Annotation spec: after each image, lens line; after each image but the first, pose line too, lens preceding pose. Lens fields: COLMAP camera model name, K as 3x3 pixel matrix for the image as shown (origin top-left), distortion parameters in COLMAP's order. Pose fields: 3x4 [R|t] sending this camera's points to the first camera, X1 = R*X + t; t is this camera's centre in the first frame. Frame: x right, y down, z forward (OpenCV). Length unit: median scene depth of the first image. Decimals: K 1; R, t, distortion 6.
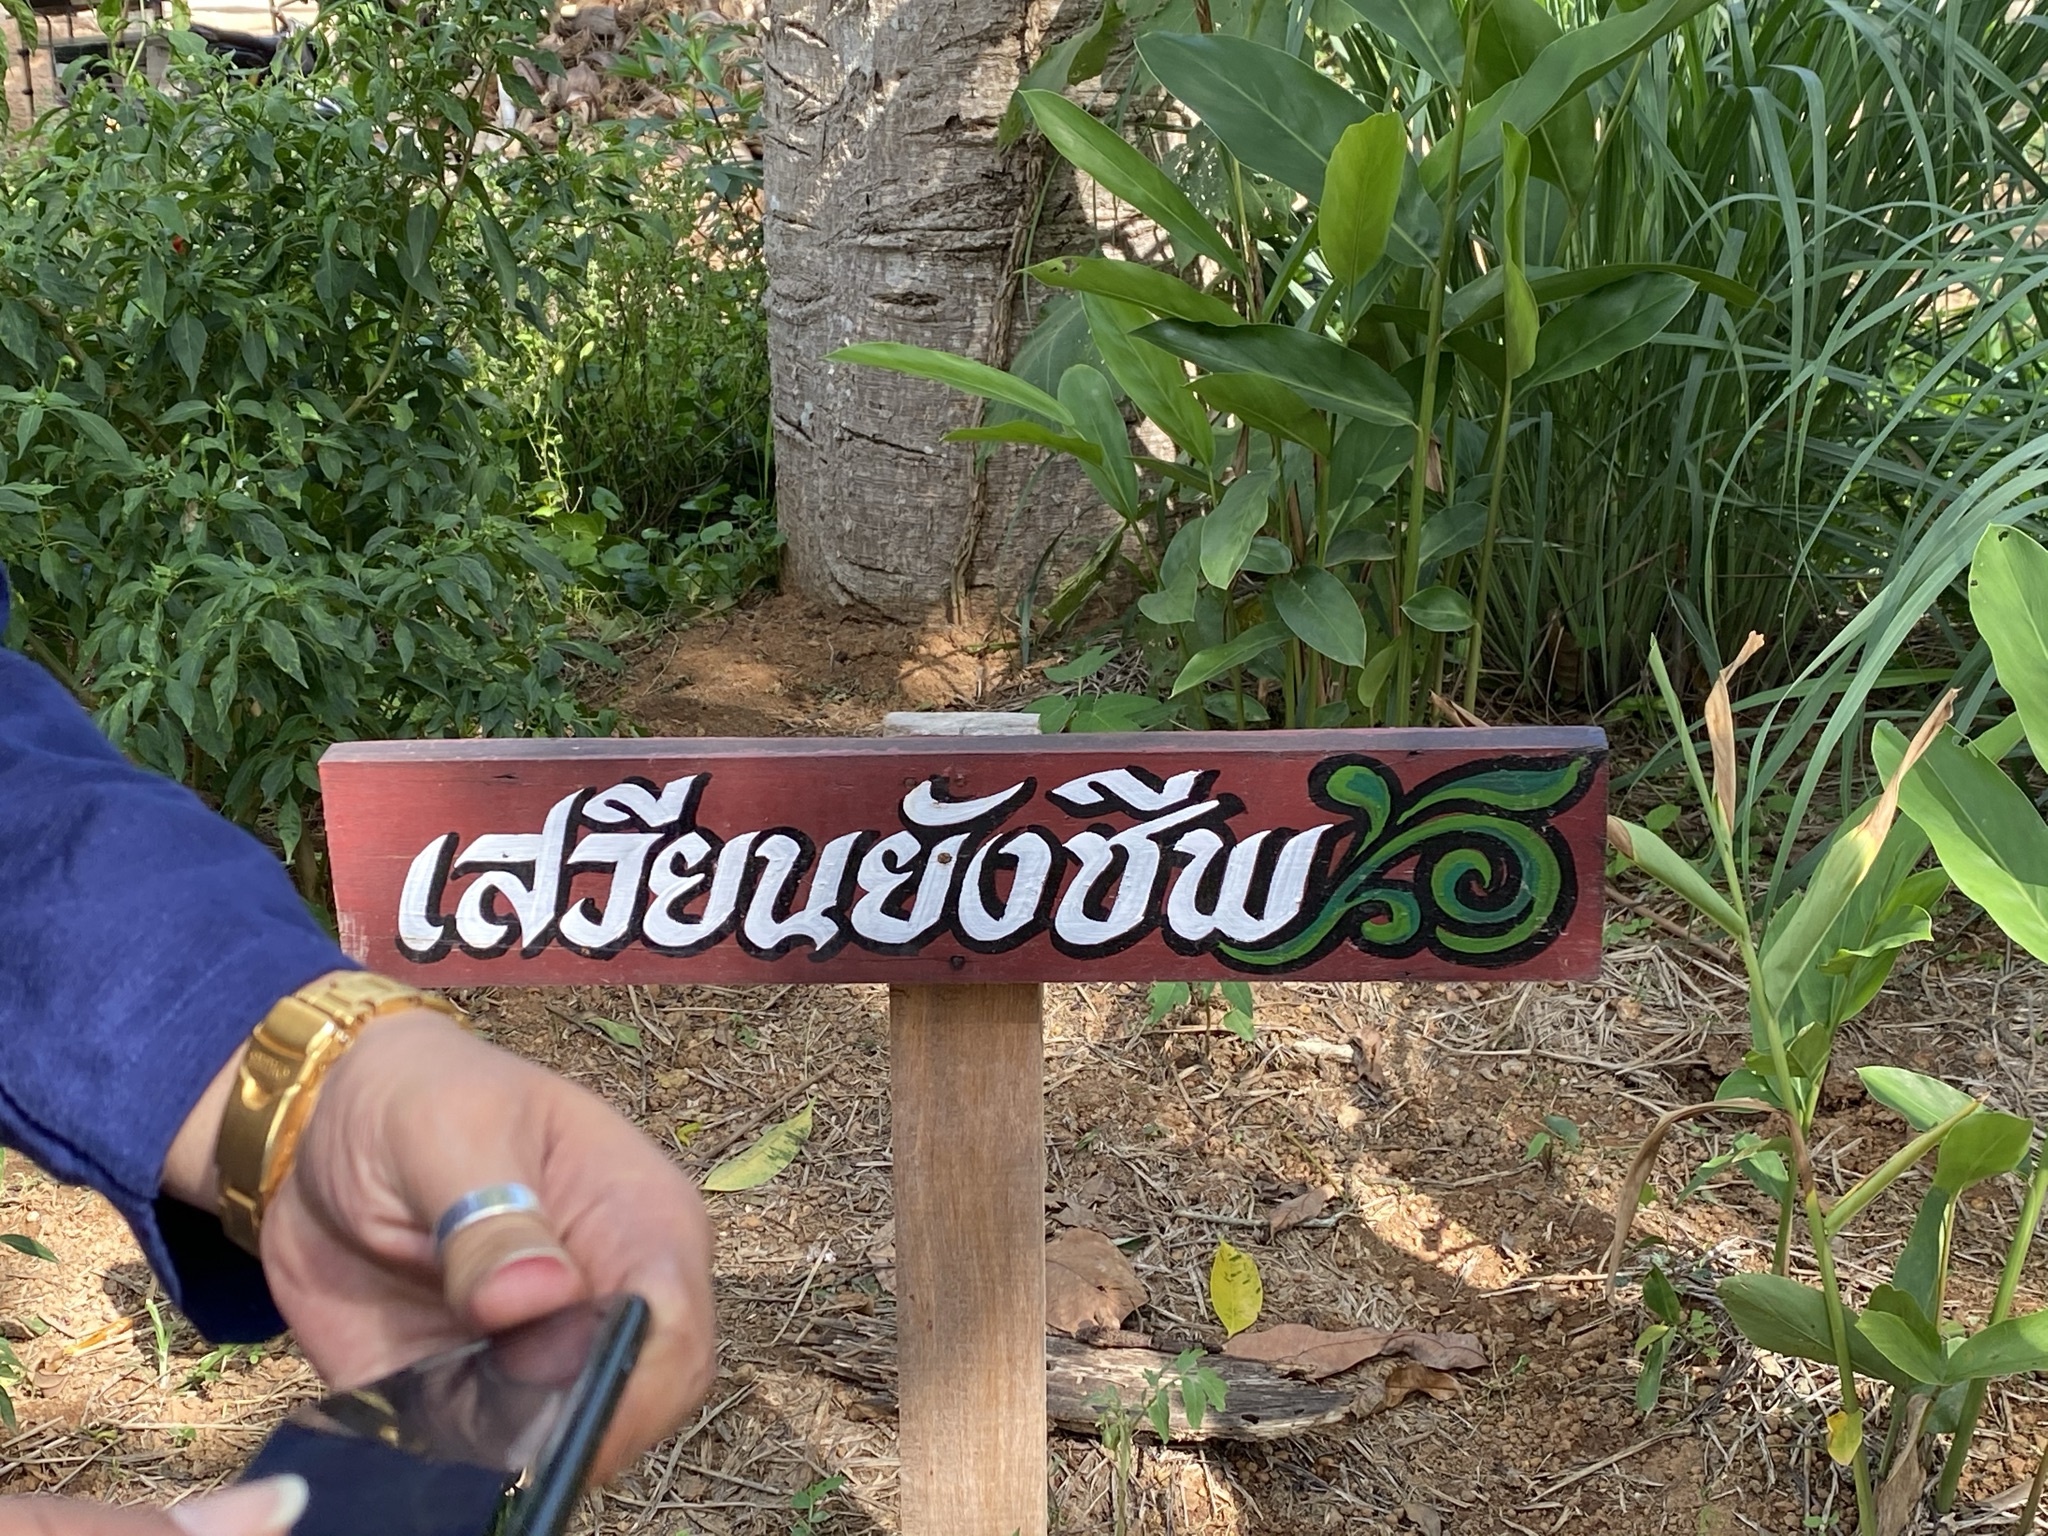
lens RADIAL K [[2822.6, 0, 1024.0], [0, 2822.6, 768.0], [0, 0, 1]] dist [0.186709, 0.000501]
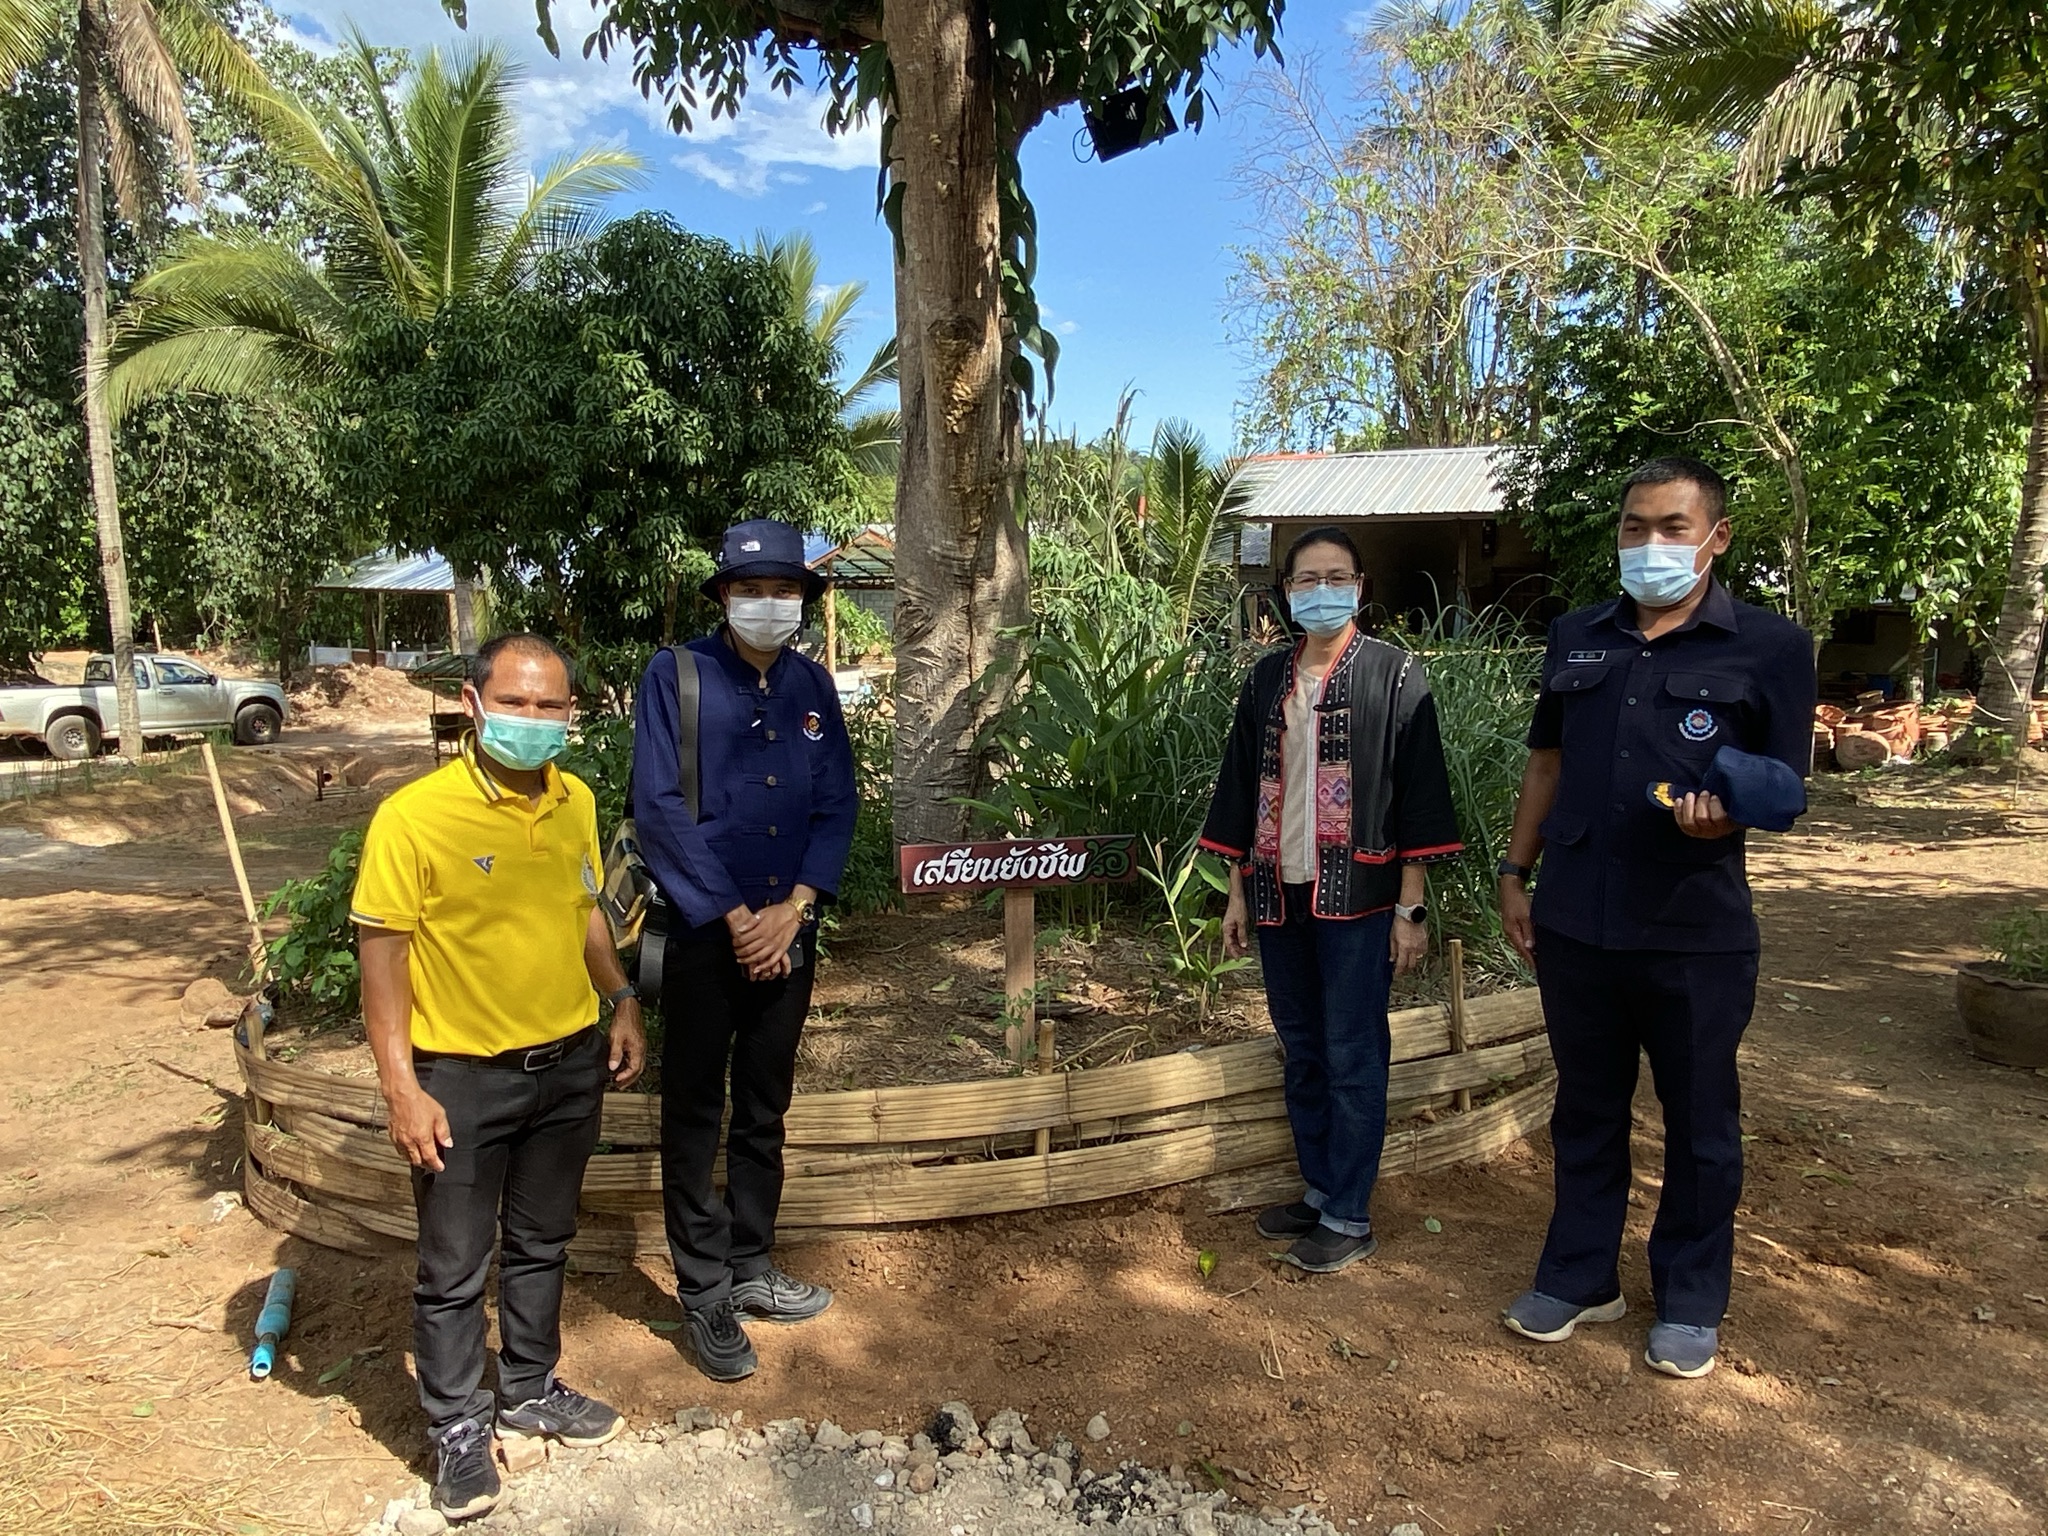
lens RADIAL K [[1433.9, 0, 1024.0], [0, 1433.9, 768.0], [0, 0, 1]] dist [0.000034, -0.000015]
pose [[0.993090, -0.011055, 0.116829, -0.332947], [0.038382, 0.971396, -0.234345, 0.497694], [-0.110897, 0.237210, 0.965108, -1.687135]]
